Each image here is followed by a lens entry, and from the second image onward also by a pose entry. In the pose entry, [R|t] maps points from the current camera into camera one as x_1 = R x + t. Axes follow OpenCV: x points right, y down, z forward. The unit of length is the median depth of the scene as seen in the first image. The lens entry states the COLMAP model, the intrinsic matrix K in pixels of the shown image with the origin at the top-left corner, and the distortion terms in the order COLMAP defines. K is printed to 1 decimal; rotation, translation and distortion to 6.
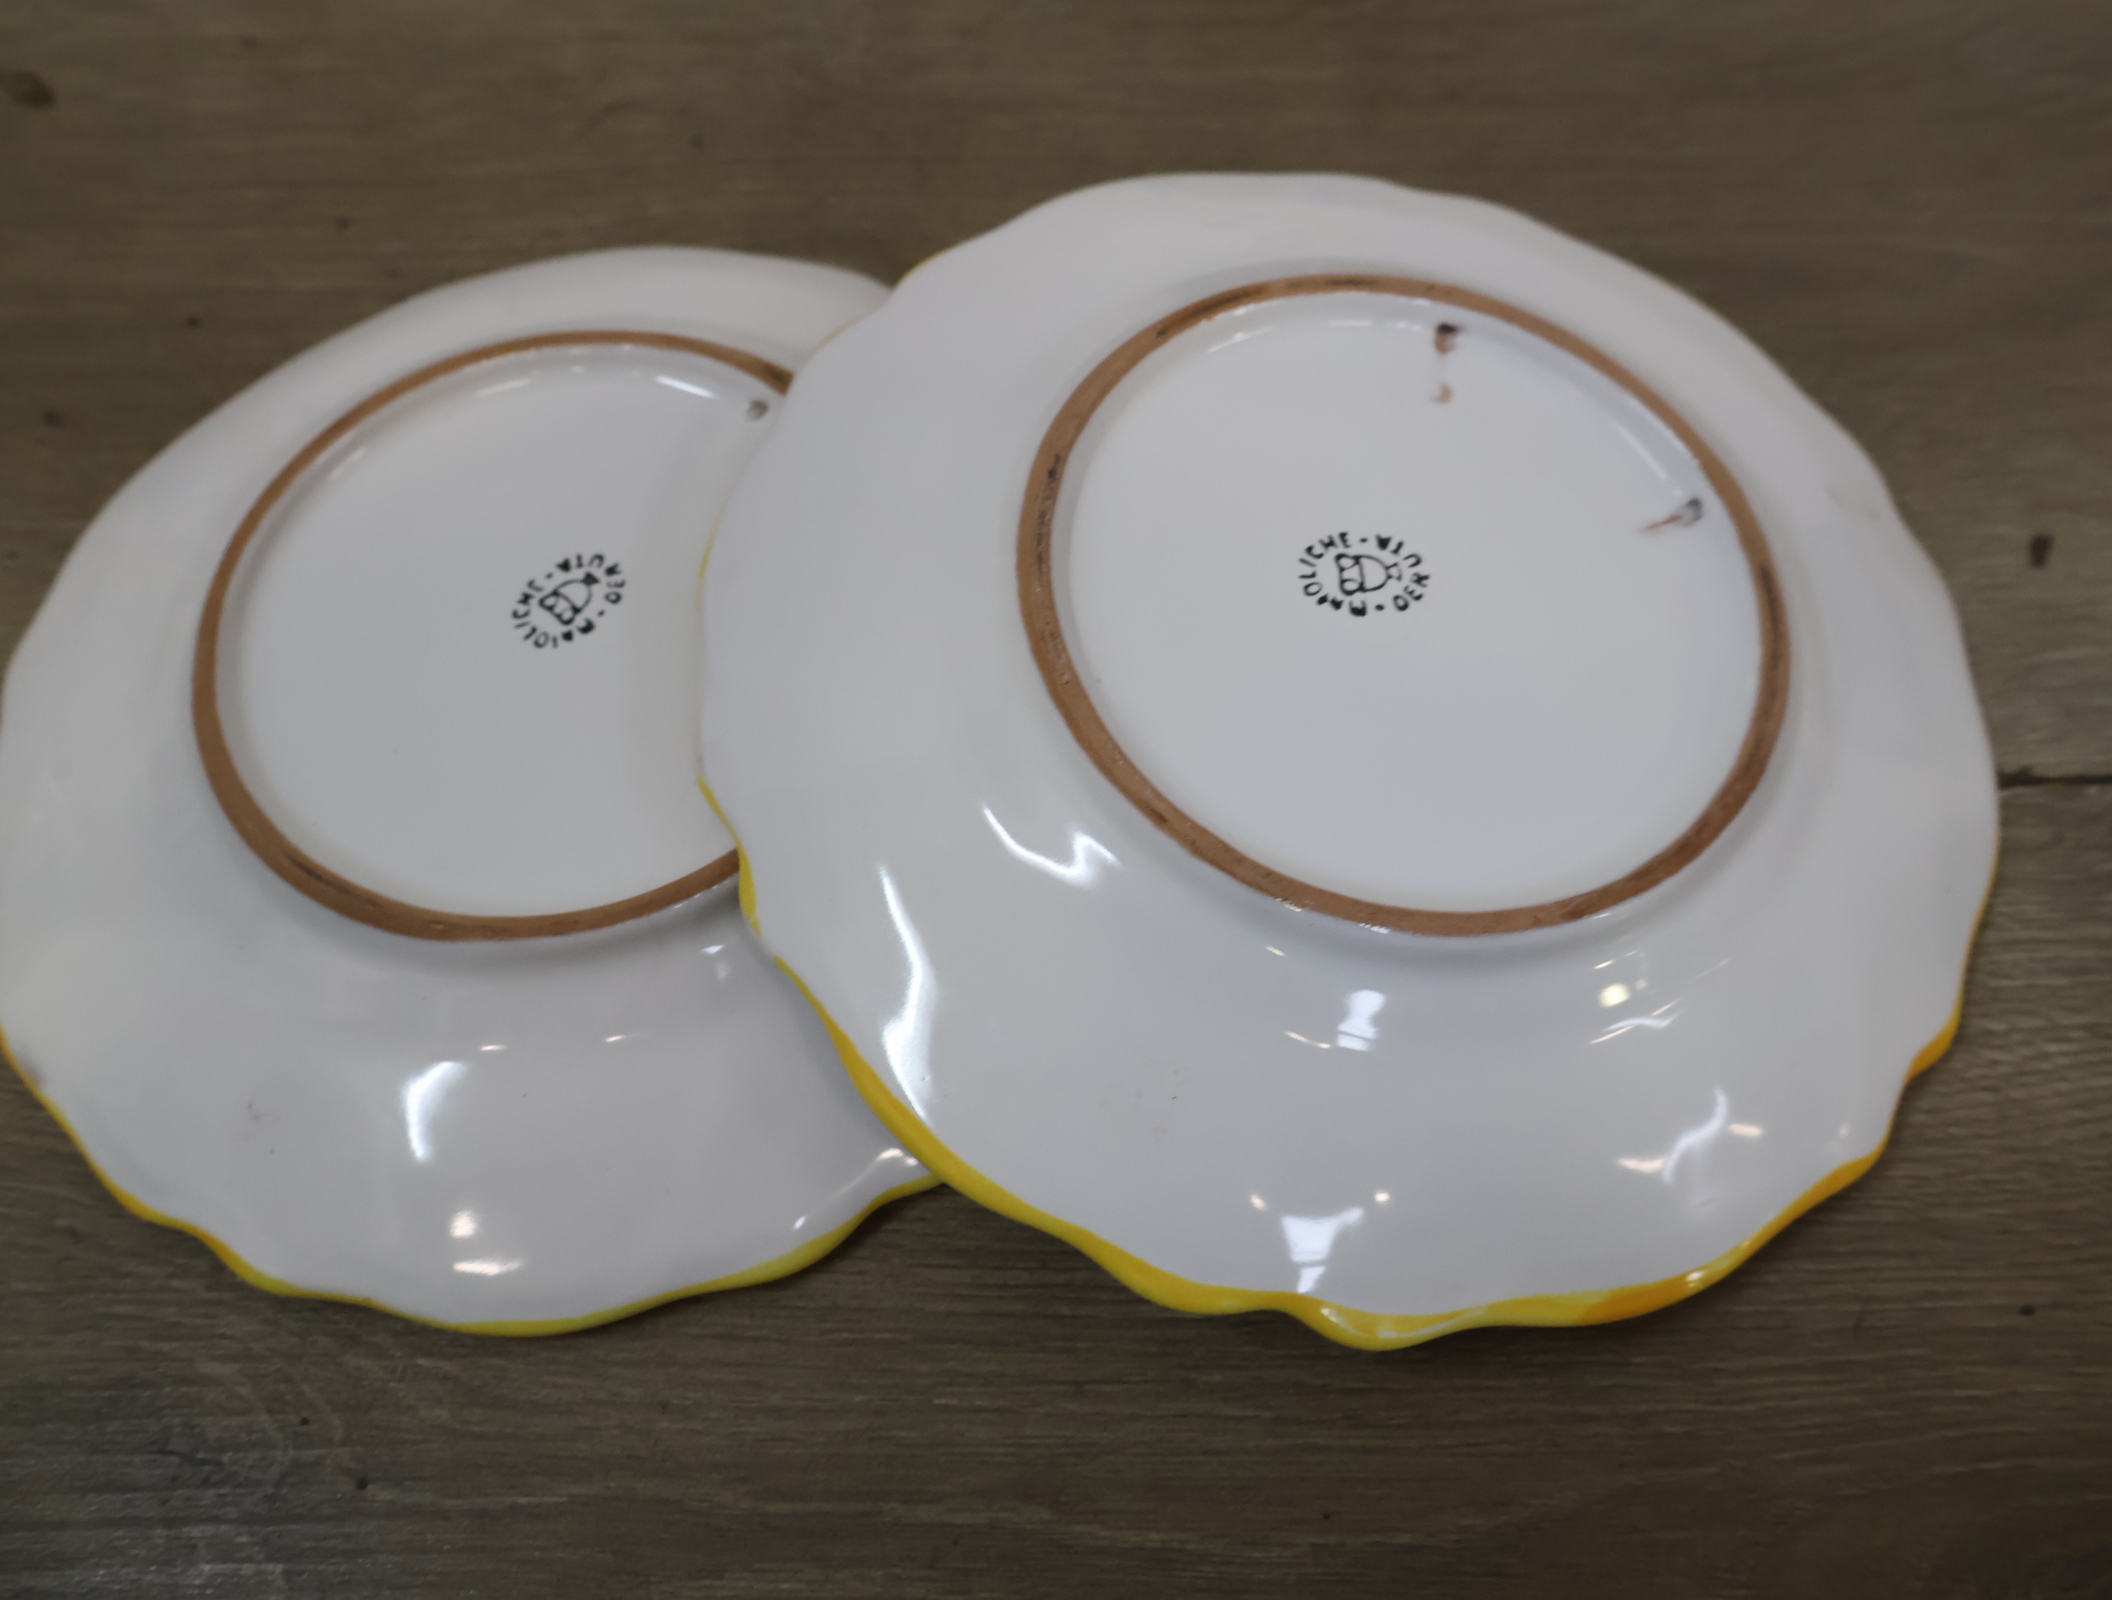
lens RADIAL K [[1997.5, 0, 1058.5], [0, 1997.5, 883.1], [0, 0, 1]] dist [0.002080, -0.000085]
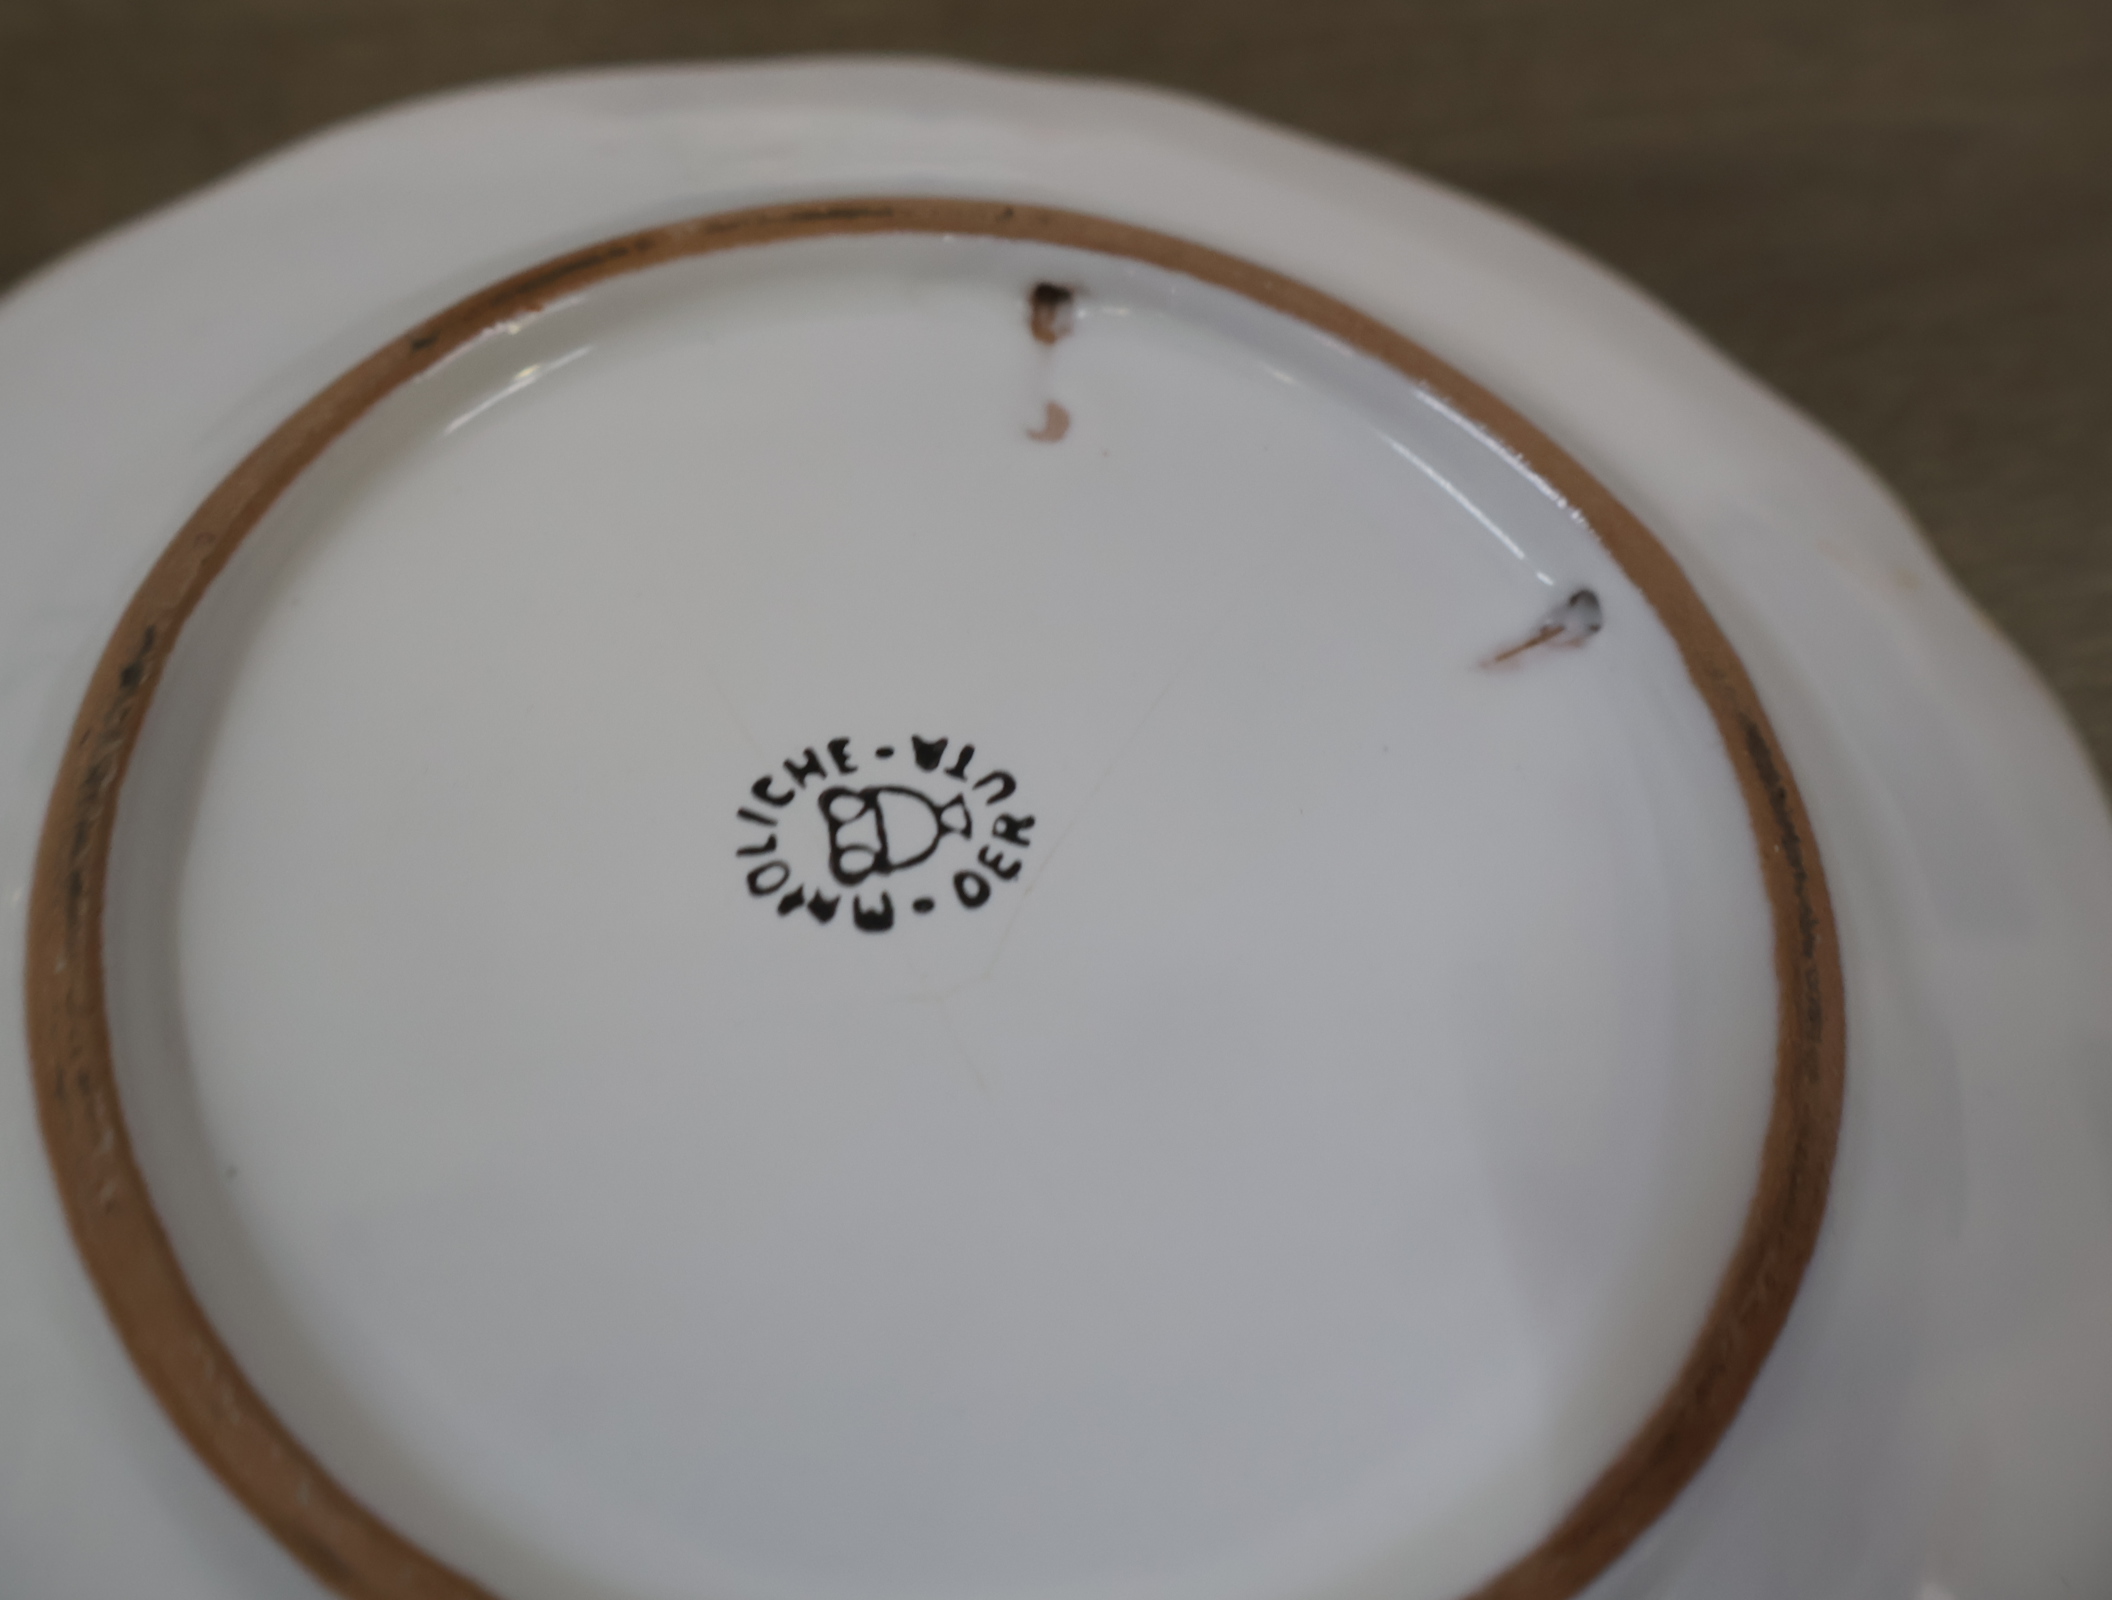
lens RADIAL K [[2023.8, 0, 1053.4], [0, 2023.8, 791.7], [0, 0, 1]] dist [0.001287, 0.002593]
pose [[0.993475, -0.095270, 0.062706, 0.161937], [0.099899, 0.992138, -0.075384, -0.124940], [-0.055031, 0.081157, 0.995181, 0.544595]]
